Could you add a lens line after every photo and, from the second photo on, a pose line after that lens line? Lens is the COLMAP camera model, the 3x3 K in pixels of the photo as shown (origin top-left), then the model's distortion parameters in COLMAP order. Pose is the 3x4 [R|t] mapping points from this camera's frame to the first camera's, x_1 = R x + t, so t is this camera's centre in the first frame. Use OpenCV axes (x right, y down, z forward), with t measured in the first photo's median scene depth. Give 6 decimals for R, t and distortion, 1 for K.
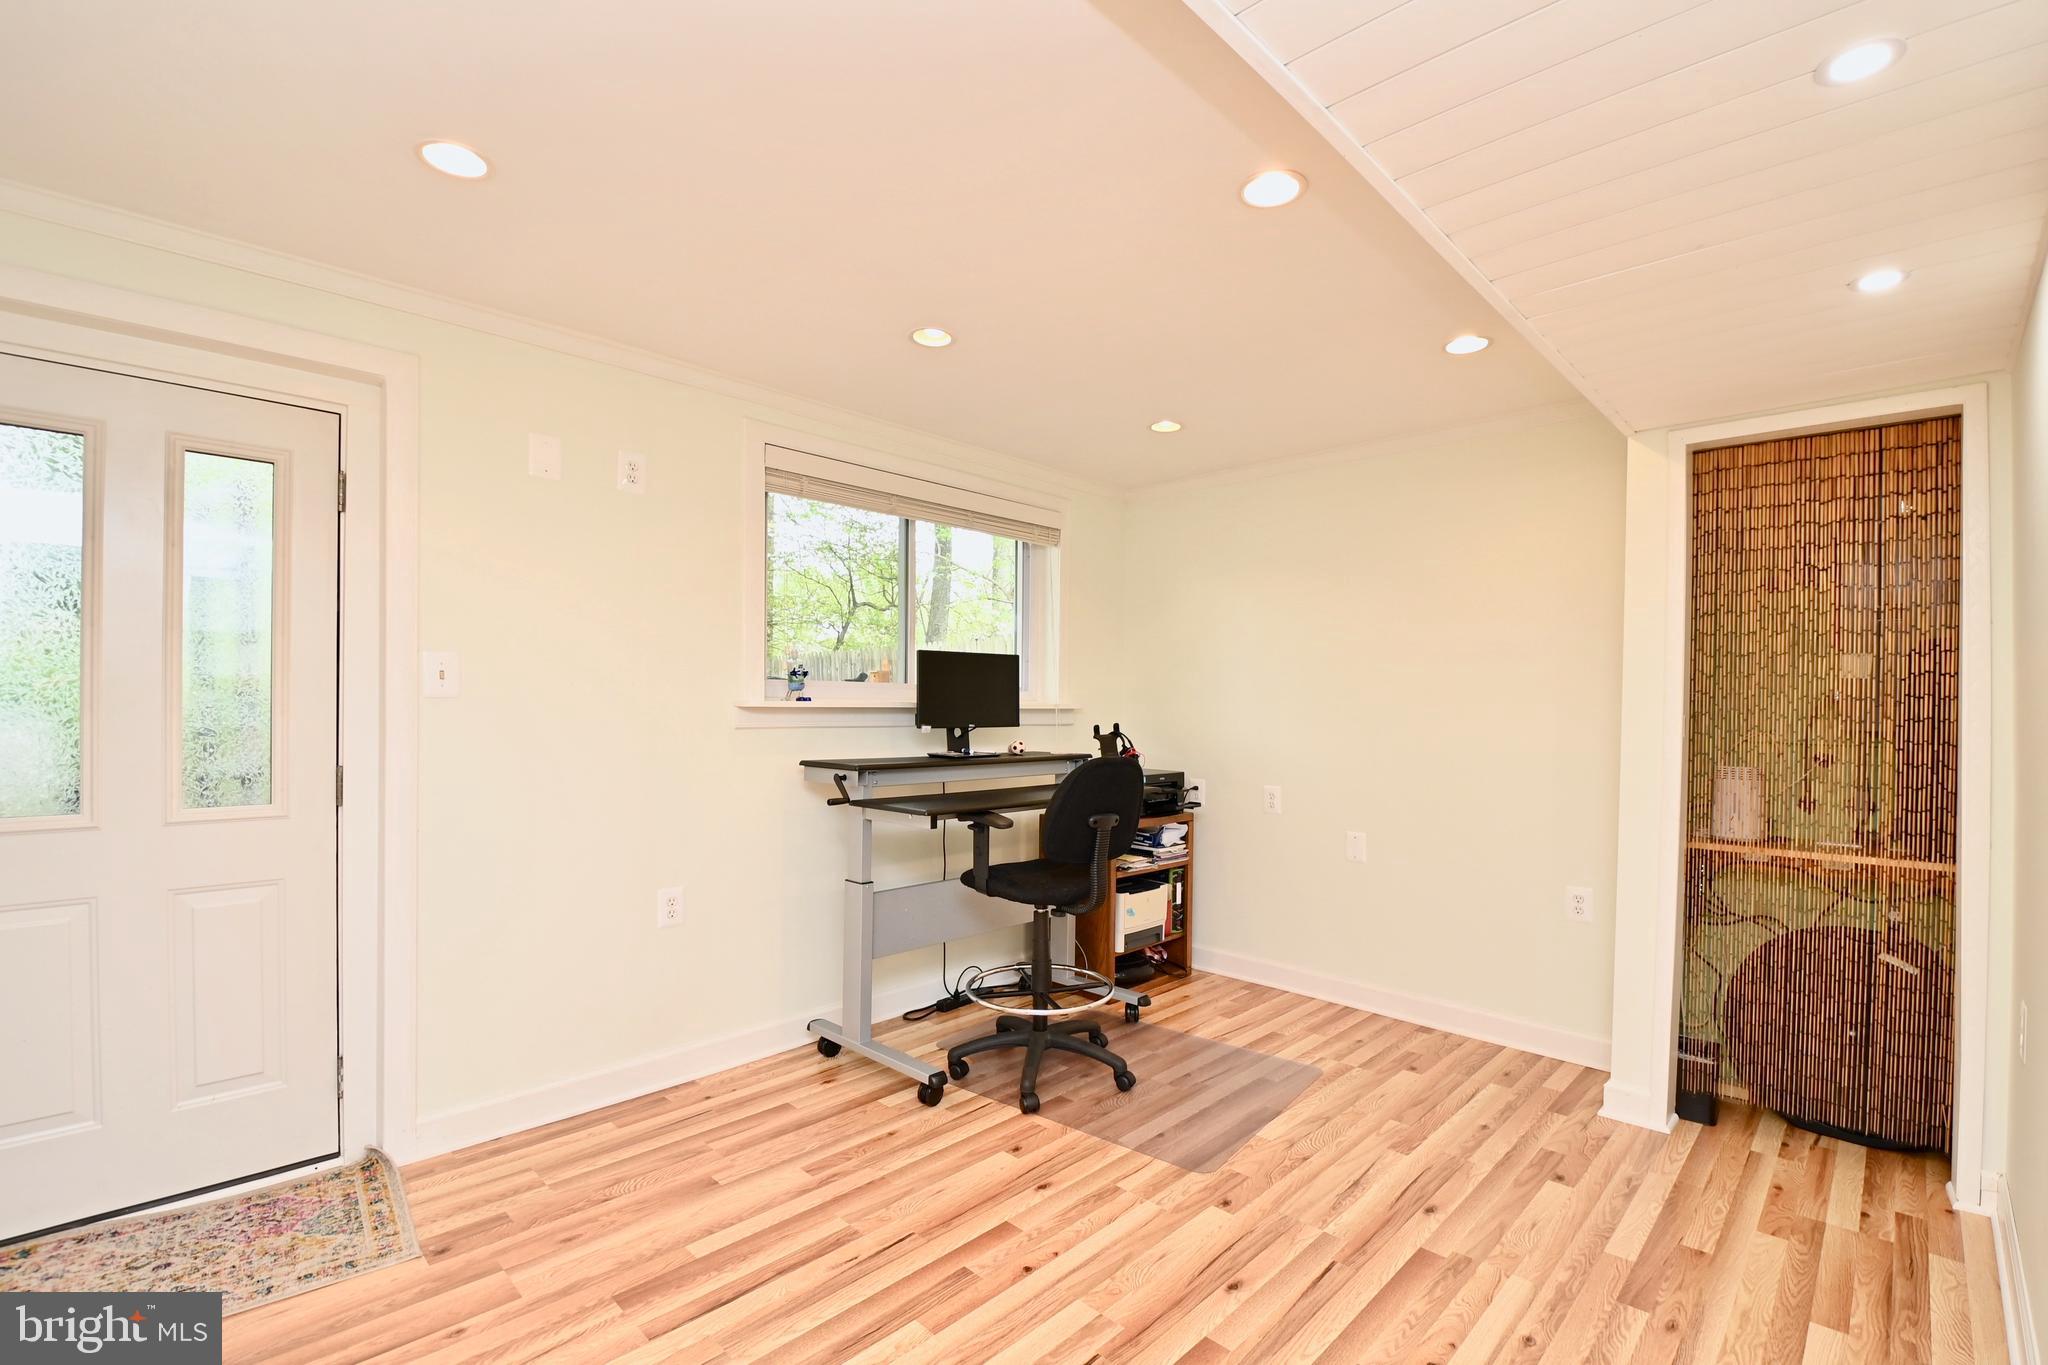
lens RADIAL K [[895.2, 0, 1032.0], [0, 895.2, 713.8], [0, 0, 1]] dist [0.007848, -0.017771]
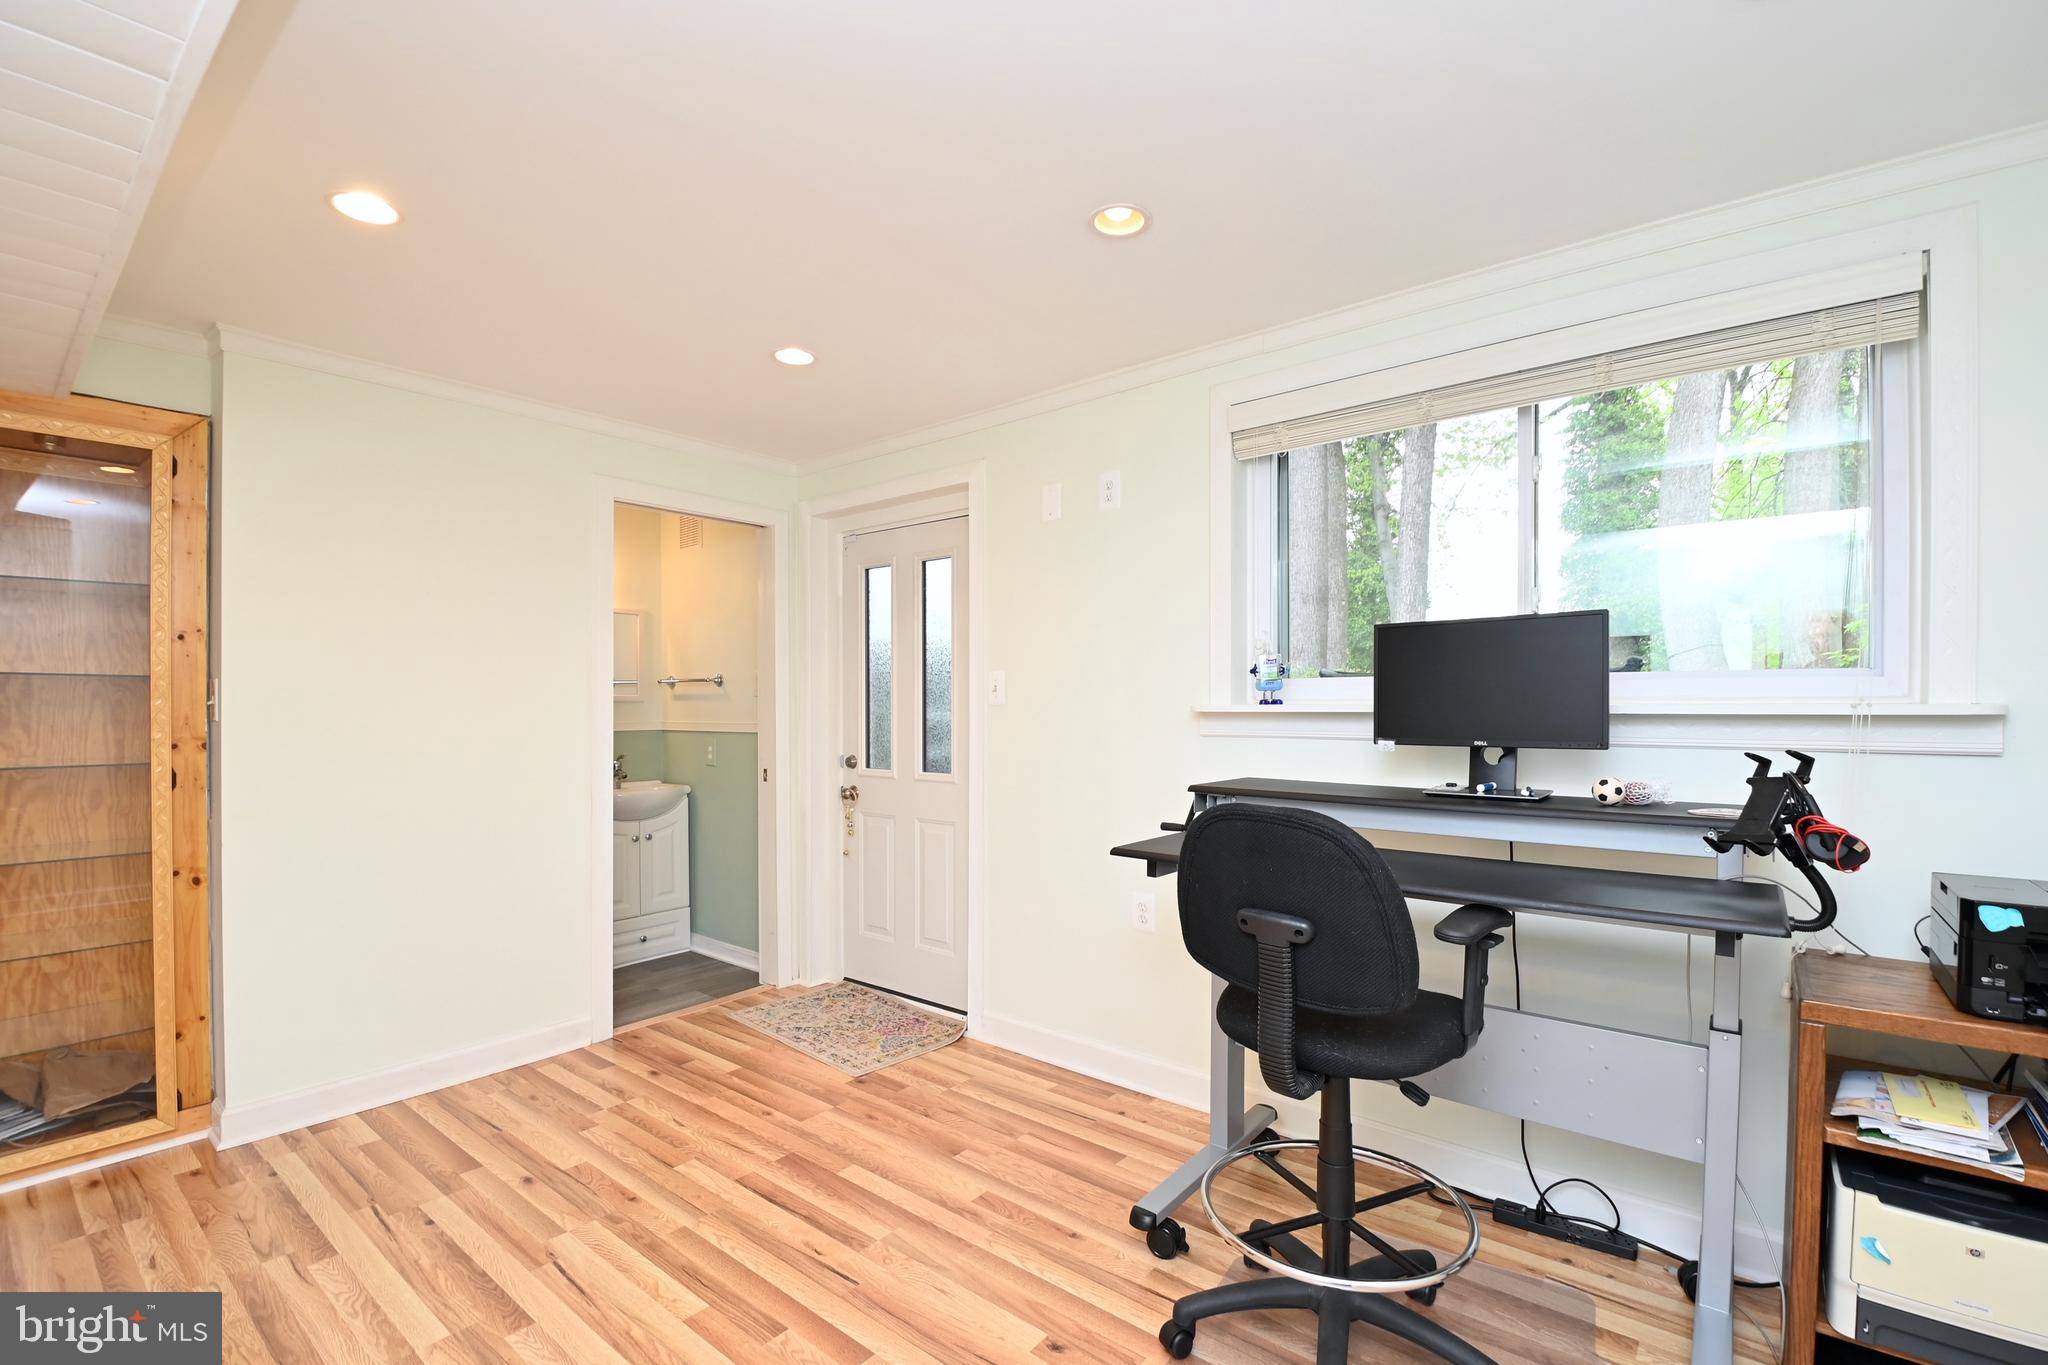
lens RADIAL K [[895.2, 0, 1042.3], [0, 895.2, 707.4], [0, 0, 1]] dist [0.007848, -0.017771]
pose [[0.104461, -0.002735, -0.994525, 0.703258], [-0.006615, 0.999972, -0.003445, -0.009399], [0.994507, 0.006938, 0.104440, 0.952367]]
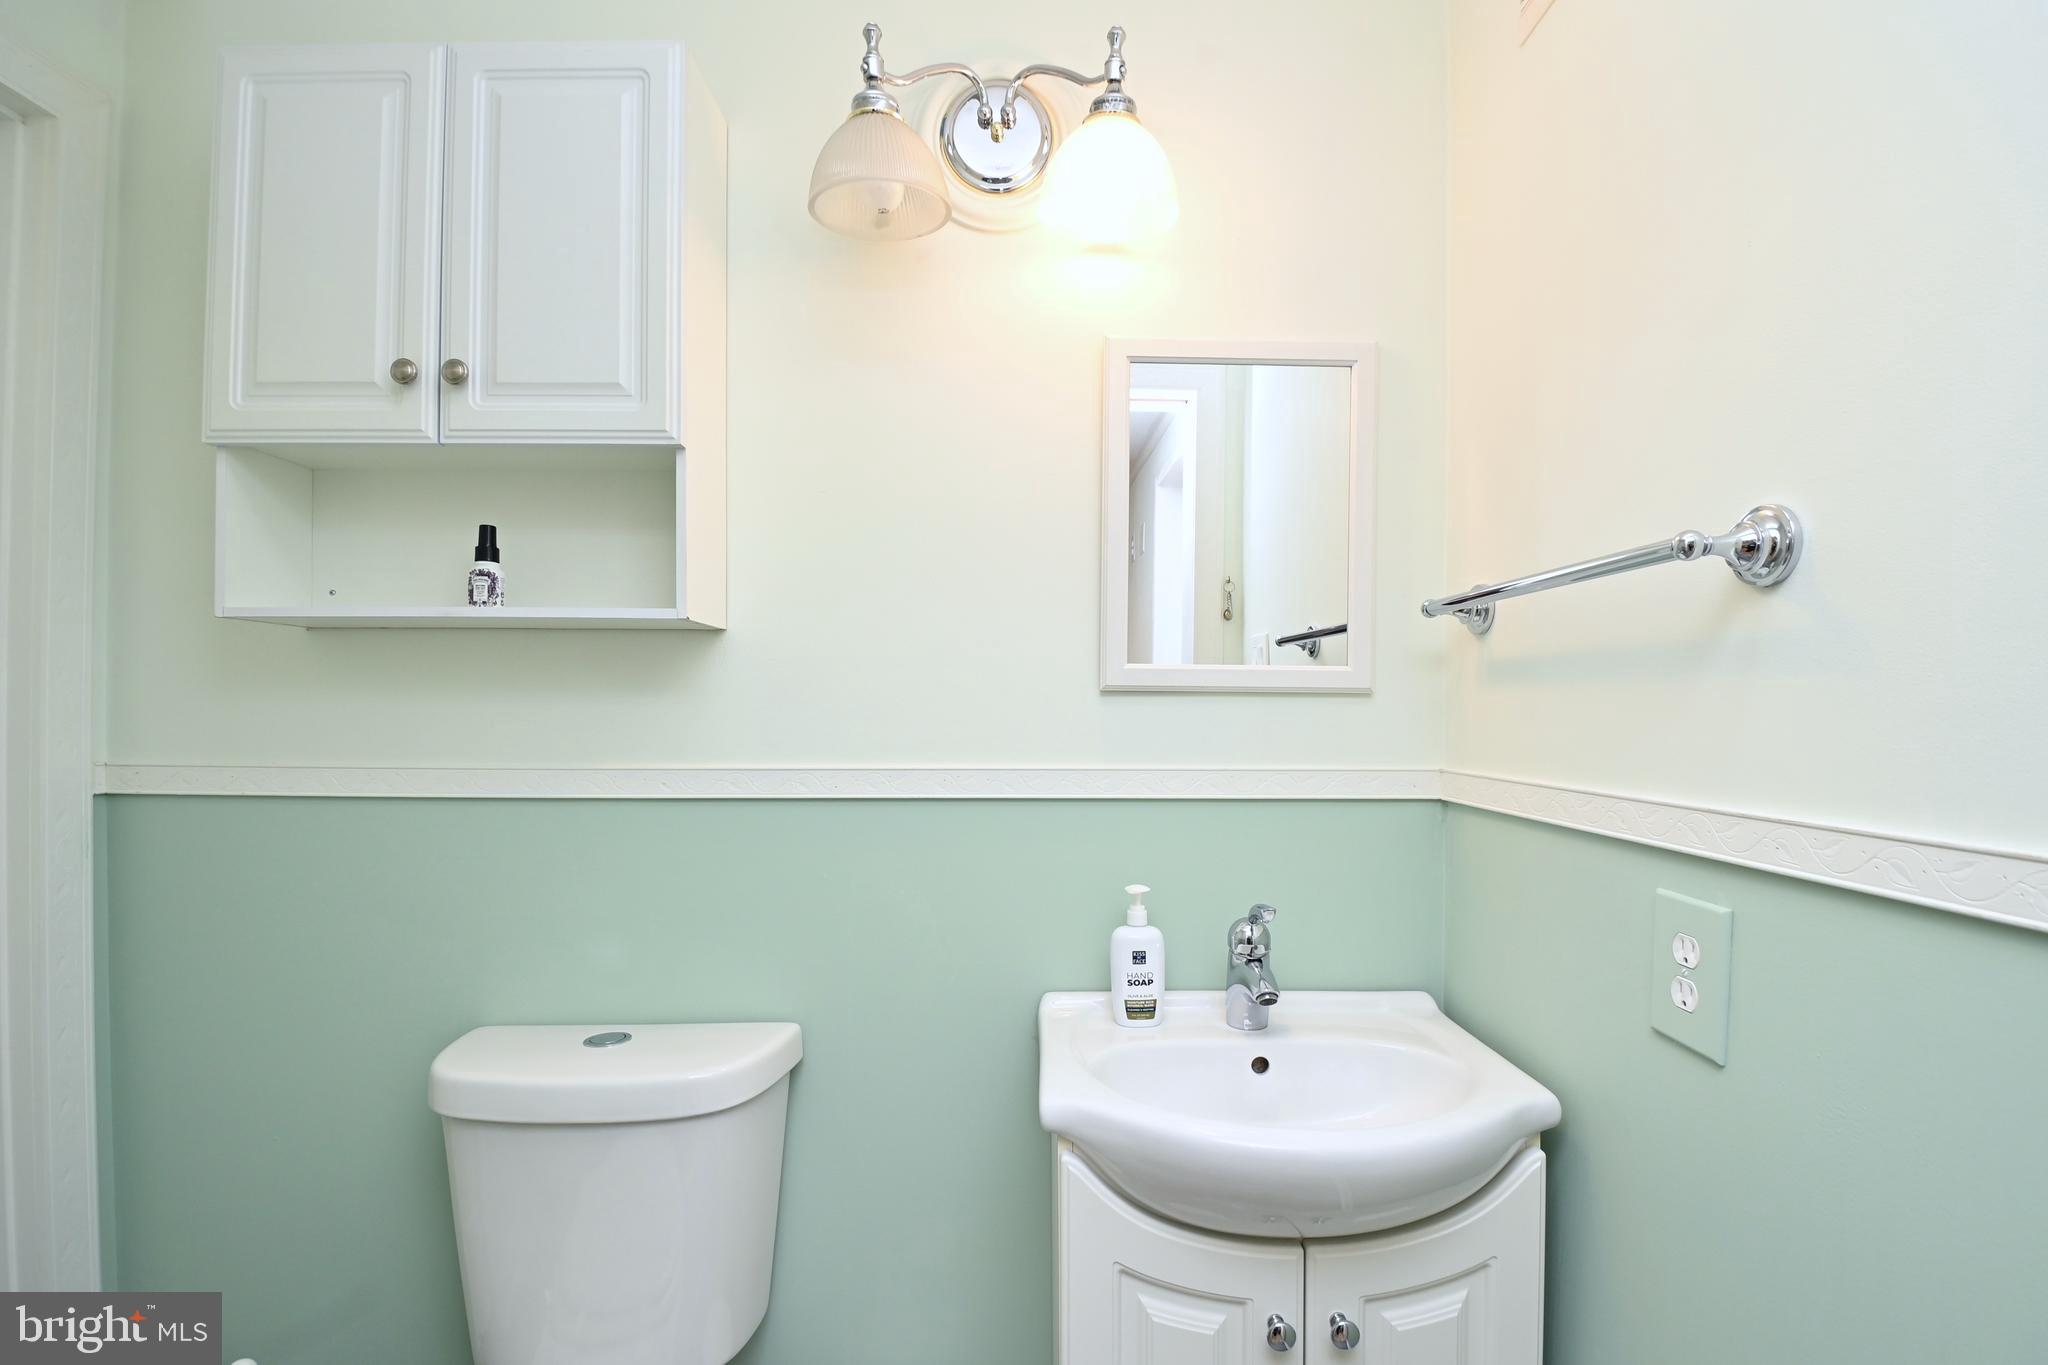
lens RADIAL K [[895.2, 0, 1024.3], [0, 895.2, 703.7], [0, 0, 1]] dist [0.007848, -0.017771]
pose [[-0.710586, -0.016241, -0.703422, -0.854779], [-0.020270, 0.999791, -0.002606, -0.010051], [0.703318, 0.012407, -0.710767, 0.511976]]
